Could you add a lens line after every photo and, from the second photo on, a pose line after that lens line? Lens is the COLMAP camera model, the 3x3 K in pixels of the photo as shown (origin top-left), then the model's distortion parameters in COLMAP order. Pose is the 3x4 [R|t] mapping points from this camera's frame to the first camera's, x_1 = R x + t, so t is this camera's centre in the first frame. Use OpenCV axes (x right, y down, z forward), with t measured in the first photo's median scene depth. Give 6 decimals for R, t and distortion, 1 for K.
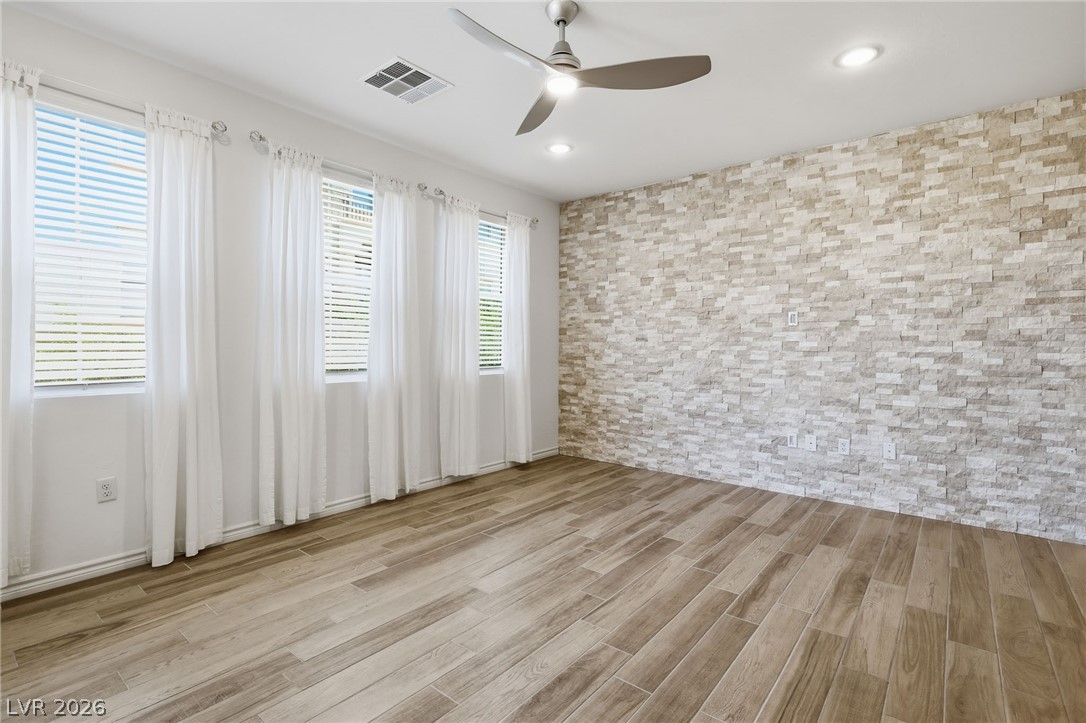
lens RADIAL K [[509.5, 0, 538.8], [0, 509.5, 347.8], [0, 0, 1]] dist [-0.002847, 0.001662]
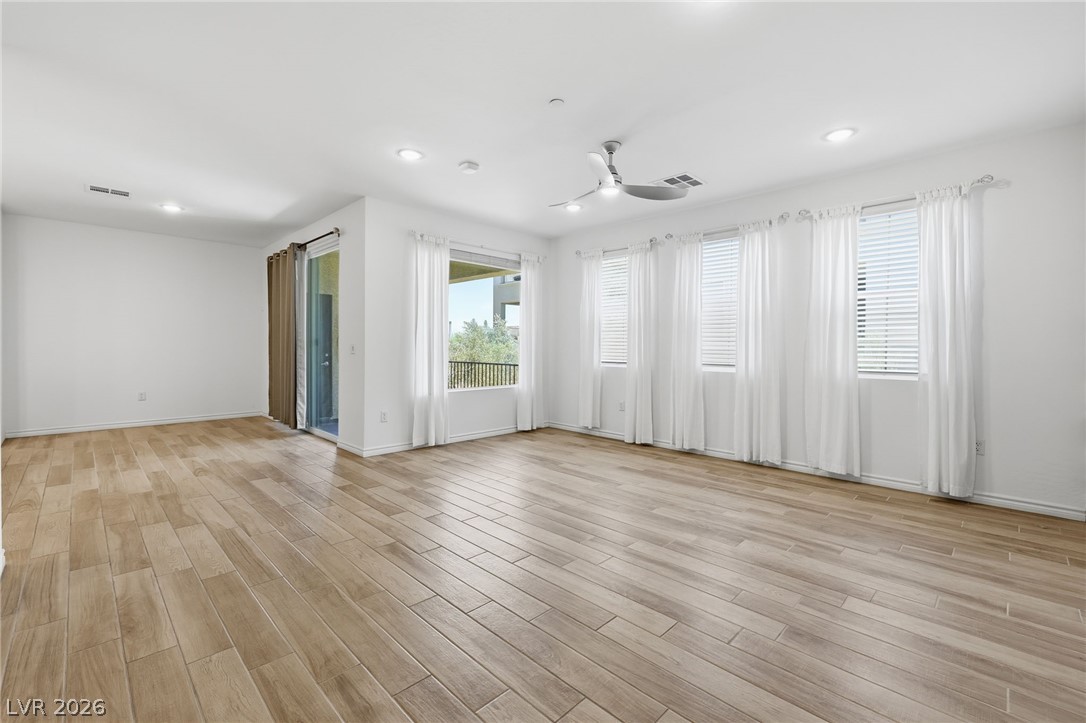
lens RADIAL K [[465.7, 0, 548.3], [0, 465.7, 345.9], [0, 0, 1]] dist [-0.000490, 0.000592]
pose [[-0.090603, -0.006172, -0.995868, 0.989377], [-0.008426, 0.999950, -0.005431, 0.002386], [0.995851, 0.007899, -0.090650, 0.585143]]
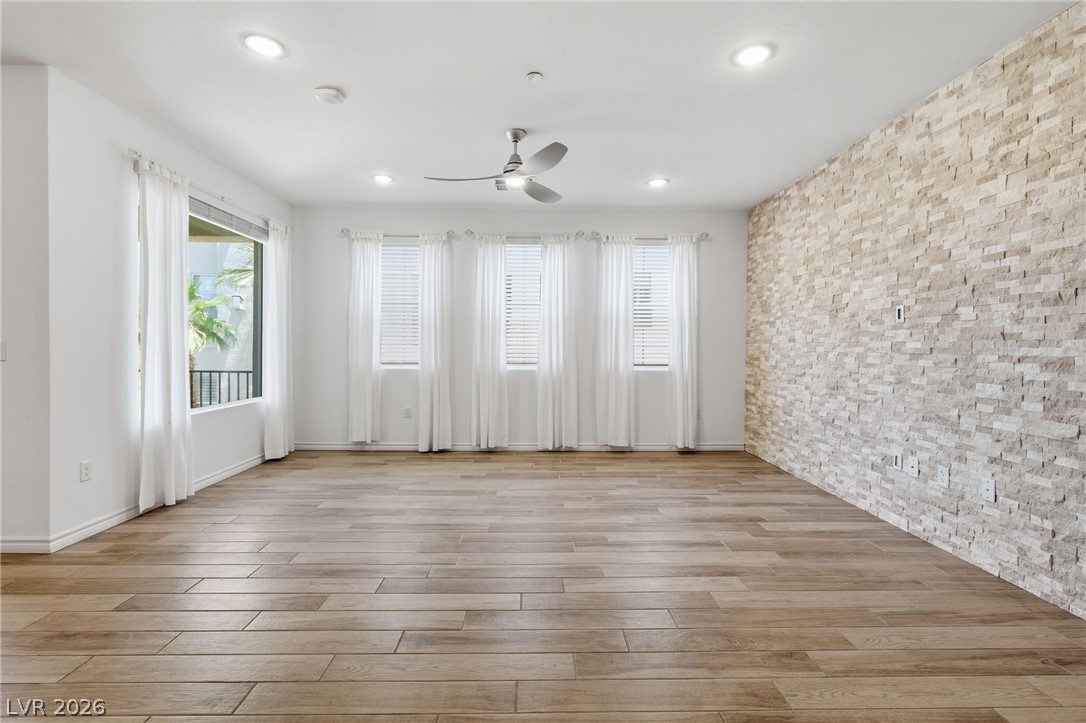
lens RADIAL K [[484.9, 0, 540.8], [0, 484.9, 349.6], [0, 0, 1]] dist [-0.003189, 0.000818]
pose [[0.650128, 0.003738, -0.759816, 0.773183], [-0.004212, 0.999990, 0.001316, 0.001976], [0.759813, 0.002345, 0.650137, 0.051143]]
